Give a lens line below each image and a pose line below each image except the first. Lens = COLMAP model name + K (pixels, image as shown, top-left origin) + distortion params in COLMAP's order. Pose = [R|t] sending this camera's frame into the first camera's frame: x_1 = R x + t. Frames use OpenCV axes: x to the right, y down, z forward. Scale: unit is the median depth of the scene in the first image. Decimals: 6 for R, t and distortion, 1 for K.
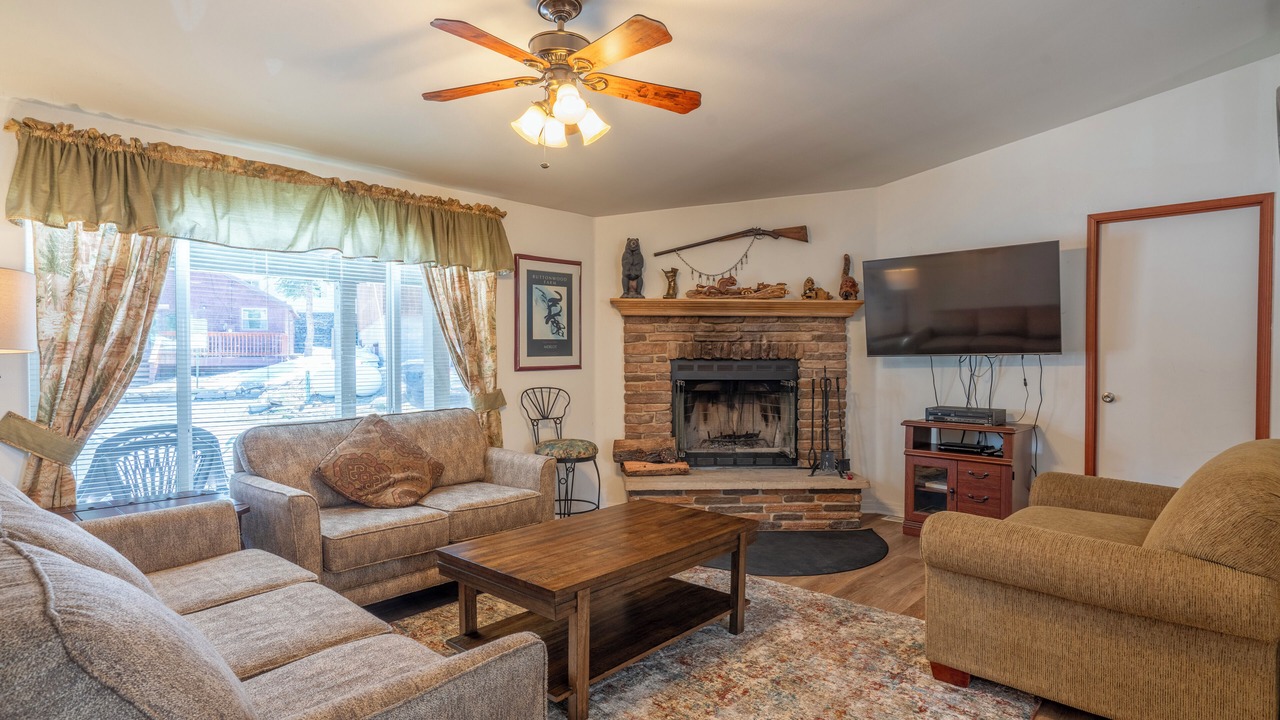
lens RADIAL K [[676.3, 0, 634.0], [0, 676.3, 365.1], [0, 0, 1]] dist [0.001988, 0.002326]
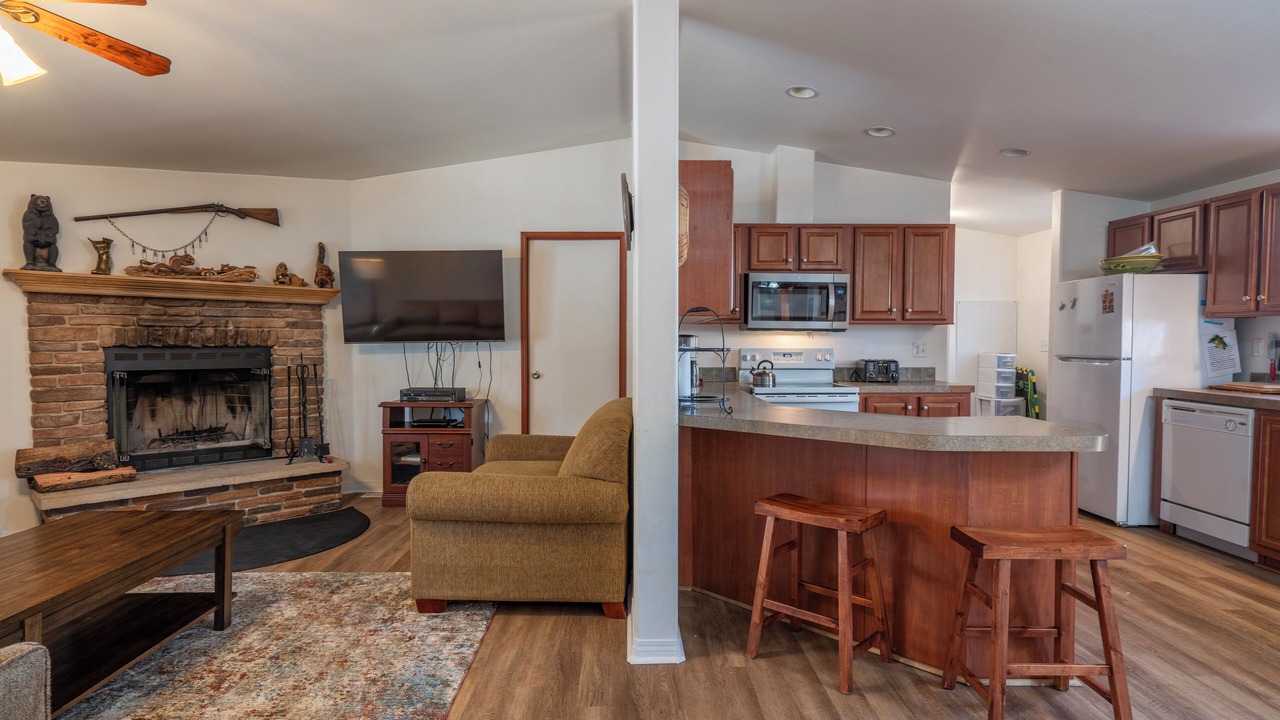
lens RADIAL K [[676.3, 0, 634.0], [0, 676.3, 365.1], [0, 0, 1]] dist [0.001988, 0.002326]
pose [[0.727614, -0.022609, 0.685614, -0.047749], [0.009490, 0.999693, 0.022894, 0.000976], [-0.685921, -0.010152, 0.727605, -0.066684]]
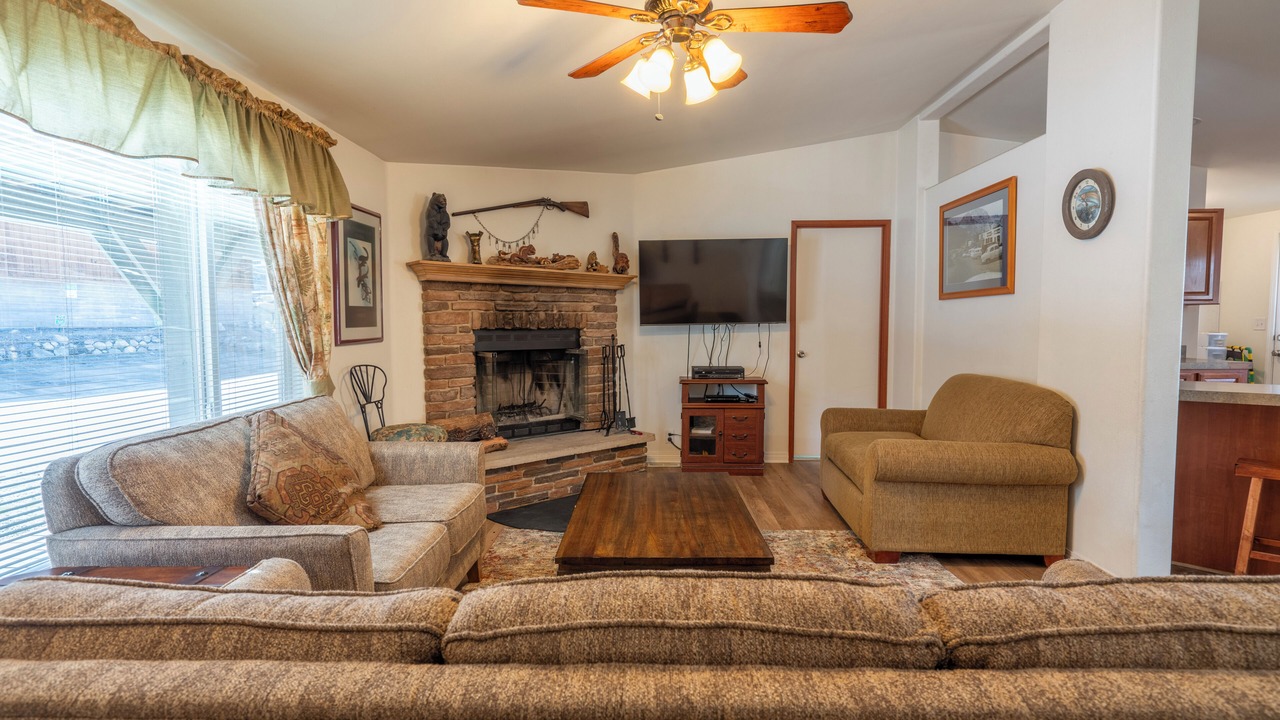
lens RADIAL K [[659.1, 0, 642.9], [0, 659.1, 365.8], [0, 0, 1]] dist [0.003025, 0.001472]
pose [[0.749064, -0.044686, 0.660988, -0.403283], [0.014165, 0.998575, 0.051457, -0.002406], [-0.662346, -0.029182, 0.748630, 0.179063]]
